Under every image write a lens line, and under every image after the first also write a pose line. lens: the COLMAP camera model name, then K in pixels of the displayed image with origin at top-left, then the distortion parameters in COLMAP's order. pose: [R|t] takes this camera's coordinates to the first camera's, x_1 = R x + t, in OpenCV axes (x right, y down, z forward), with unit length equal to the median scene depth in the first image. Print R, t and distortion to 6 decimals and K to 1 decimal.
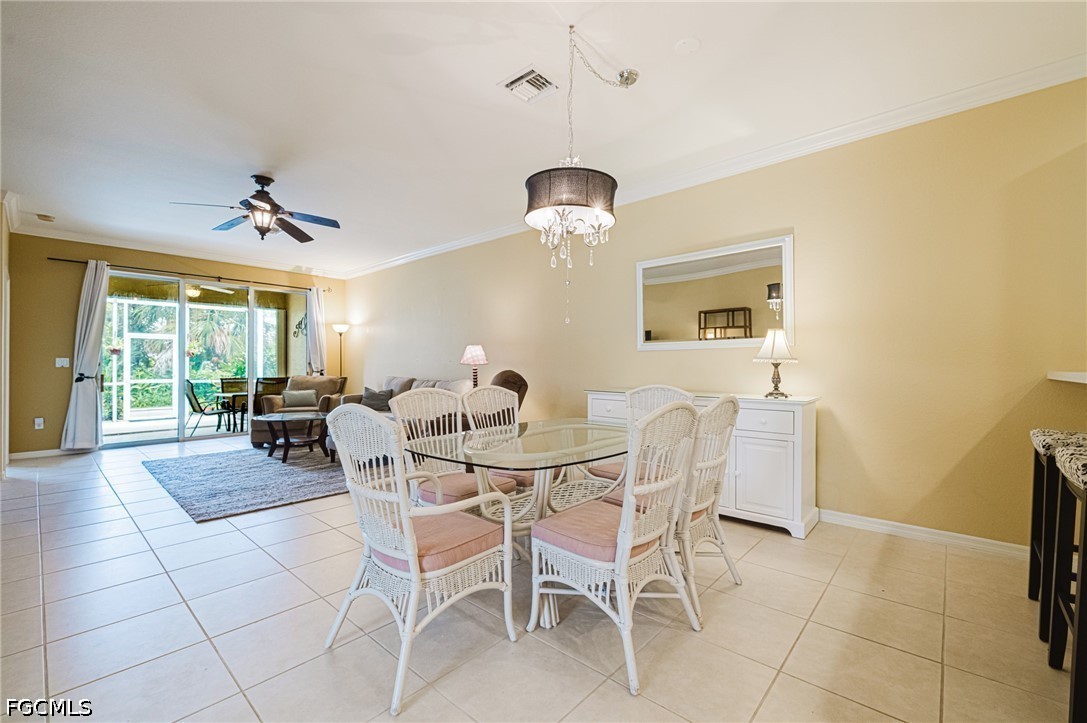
lens RADIAL K [[461.0, 0, 547.0], [0, 461.0, 364.8], [0, 0, 1]] dist [0.000724, -0.006997]
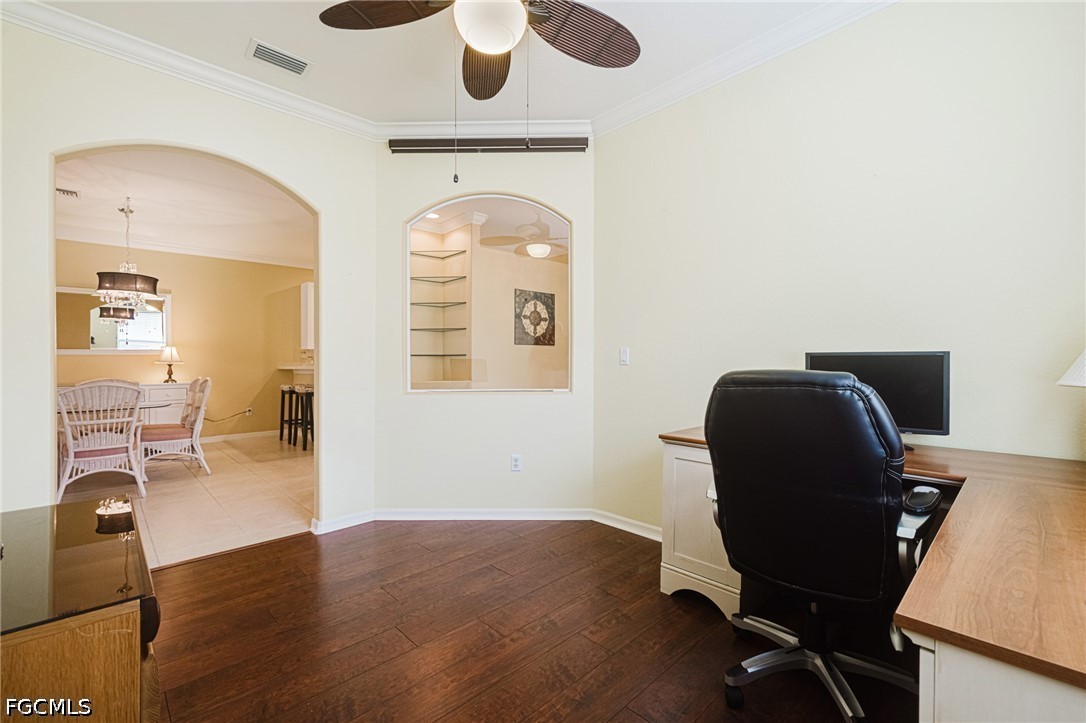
lens RADIAL K [[459.3, 0, 558.8], [0, 459.3, 364.3], [0, 0, 1]] dist [0.000839, 0.000248]
pose [[0.065568, -0.005342, 0.997834, -0.782261], [0.005983, 0.999970, 0.004960, -0.001744], [-0.997830, 0.005644, 0.065598, -0.433567]]
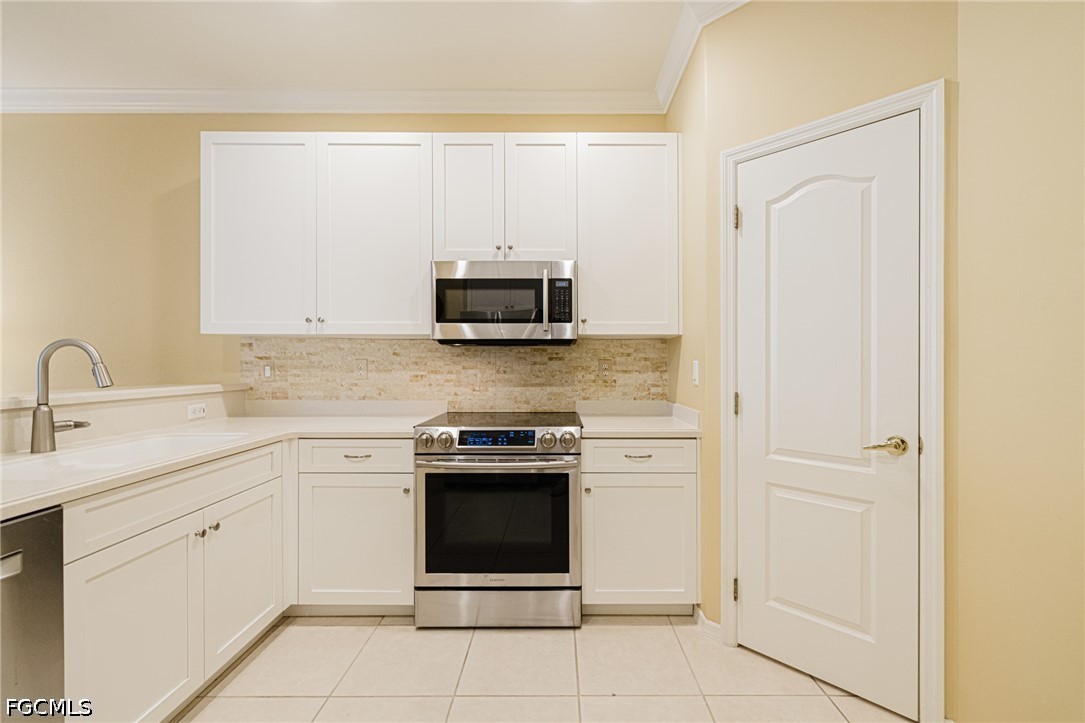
lens RADIAL K [[458.9, 0, 558.3], [0, 458.9, 364.3], [0, 0, 1]] dist [0.000839, 0.000248]
pose [[0.742516, -0.000660, 0.669828, 0.498640], [-0.002449, 0.999990, 0.003700, -0.017436], [-0.669824, -0.004387, 0.742507, -0.172579]]
